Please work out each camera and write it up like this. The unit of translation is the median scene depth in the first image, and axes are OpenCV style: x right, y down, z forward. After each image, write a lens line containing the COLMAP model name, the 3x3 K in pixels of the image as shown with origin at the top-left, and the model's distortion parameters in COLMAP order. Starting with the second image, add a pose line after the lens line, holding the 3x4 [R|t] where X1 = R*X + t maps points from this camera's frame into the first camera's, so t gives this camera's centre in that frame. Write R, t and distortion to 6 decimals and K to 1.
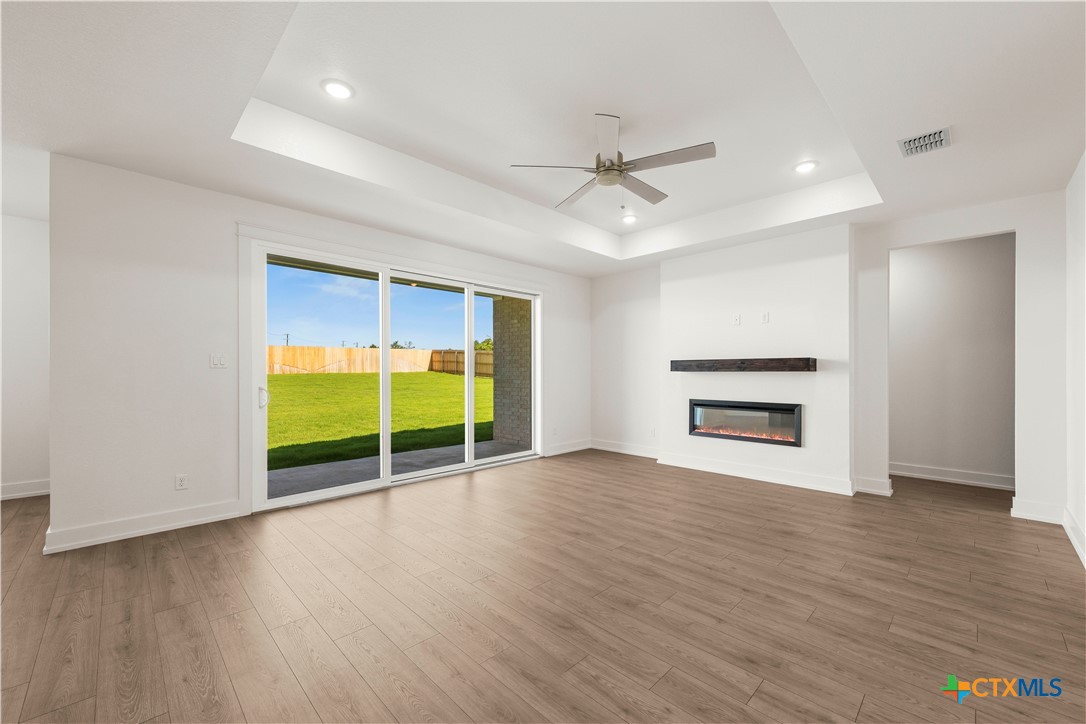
lens RADIAL K [[431.7, 0, 550.5], [0, 431.7, 372.8], [0, 0, 1]] dist [-0.000729, -0.000895]
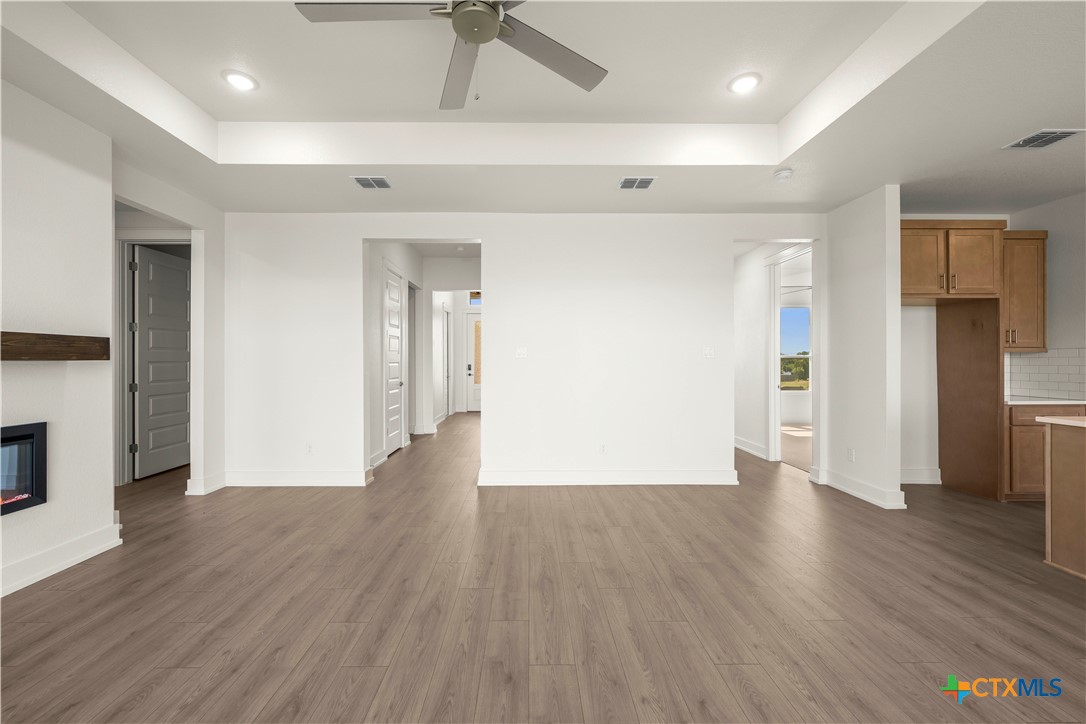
lens RADIAL K [[431.7, 0, 532.3], [0, 431.7, 362.5], [0, 0, 1]] dist [-0.000729, -0.000895]
pose [[-0.708492, -0.001807, 0.705716, -0.268191], [0.001166, 0.999992, 0.003732, -0.002619], [-0.705717, 0.003467, -0.708485, 1.135438]]
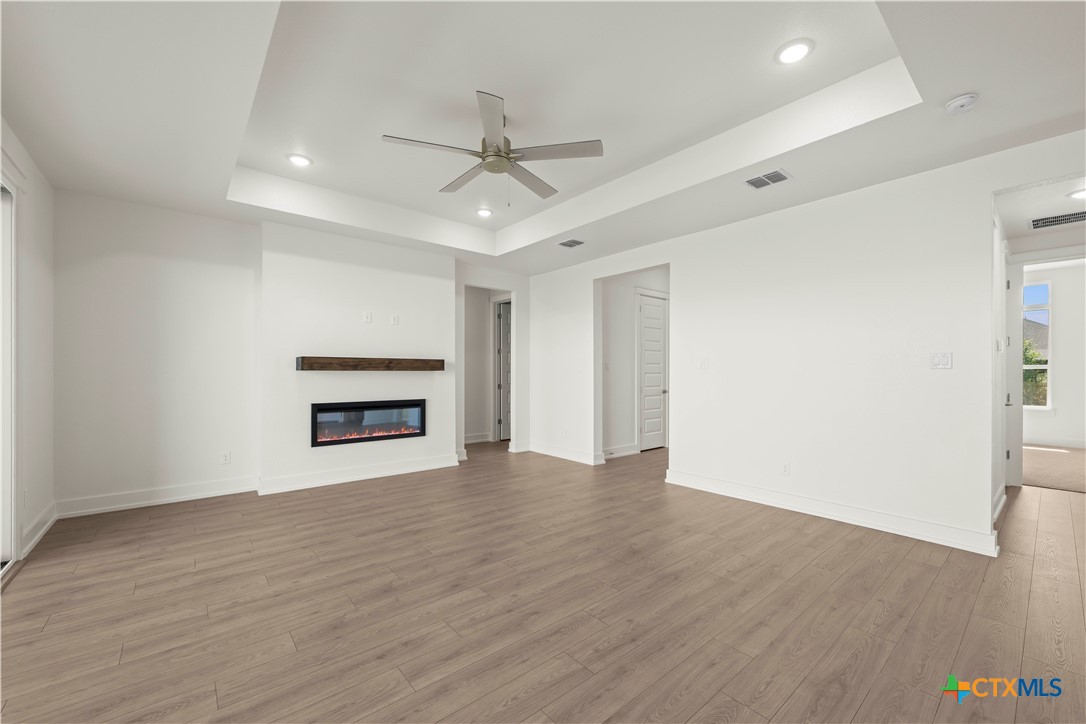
lens RADIAL K [[431.7, 0, 551.2], [0, 431.7, 370.9], [0, 0, 1]] dist [-0.000729, -0.000895]
pose [[0.081114, 0.001584, 0.996704, -0.663046], [-0.000782, 0.999999, -0.001526, -0.001903], [-0.996705, -0.000655, 0.081115, 0.675771]]
